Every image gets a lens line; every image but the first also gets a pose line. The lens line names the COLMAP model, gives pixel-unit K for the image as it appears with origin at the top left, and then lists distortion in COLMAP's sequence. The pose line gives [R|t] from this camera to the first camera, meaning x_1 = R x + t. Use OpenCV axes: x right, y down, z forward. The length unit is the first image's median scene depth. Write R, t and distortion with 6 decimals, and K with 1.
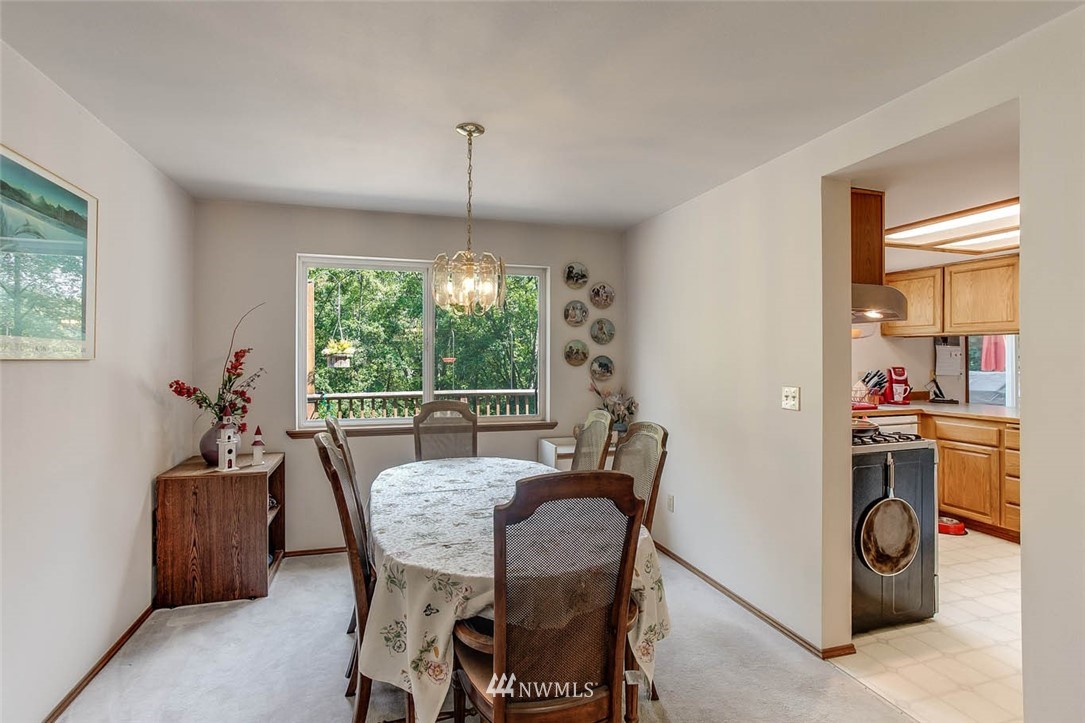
lens RADIAL K [[528.4, 0, 537.6], [0, 528.4, 353.2], [0, 0, 1]] dist [-0.016002, 0.007322]
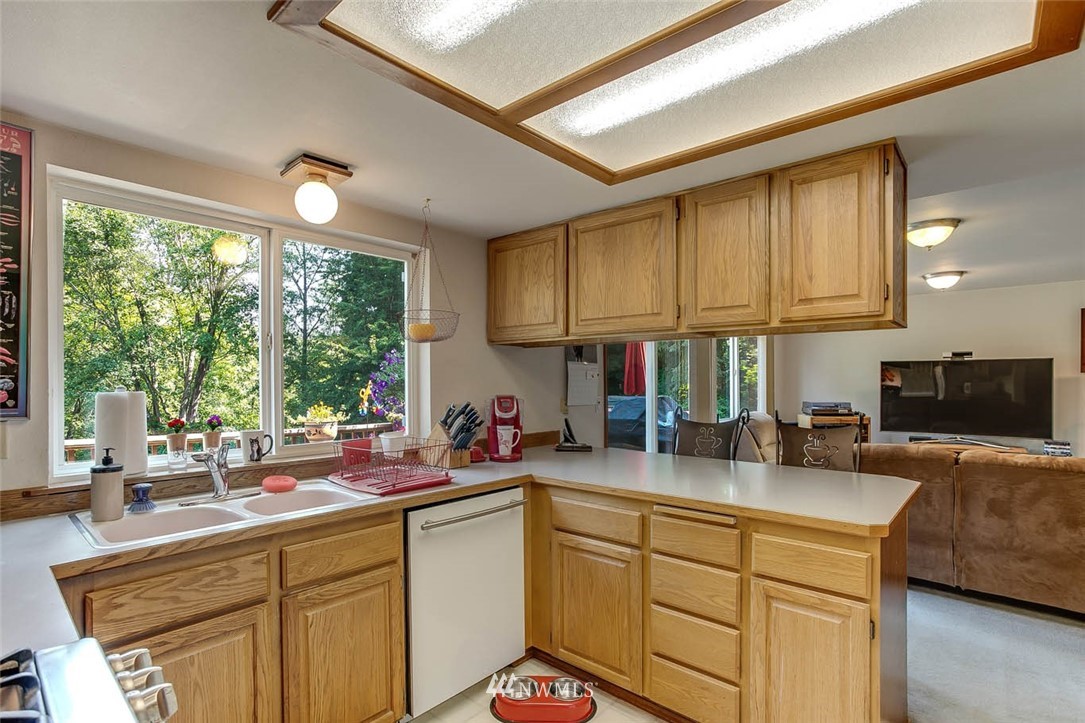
lens RADIAL K [[528.4, 0, 536.2], [0, 528.4, 379.9], [0, 0, 1]] dist [-0.016002, 0.007322]
pose [[0.862257, -0.001600, 0.506469, 0.437708], [0.000949, 0.999998, 0.001545, 0.008548], [-0.506471, -0.000852, 0.862257, 0.501907]]
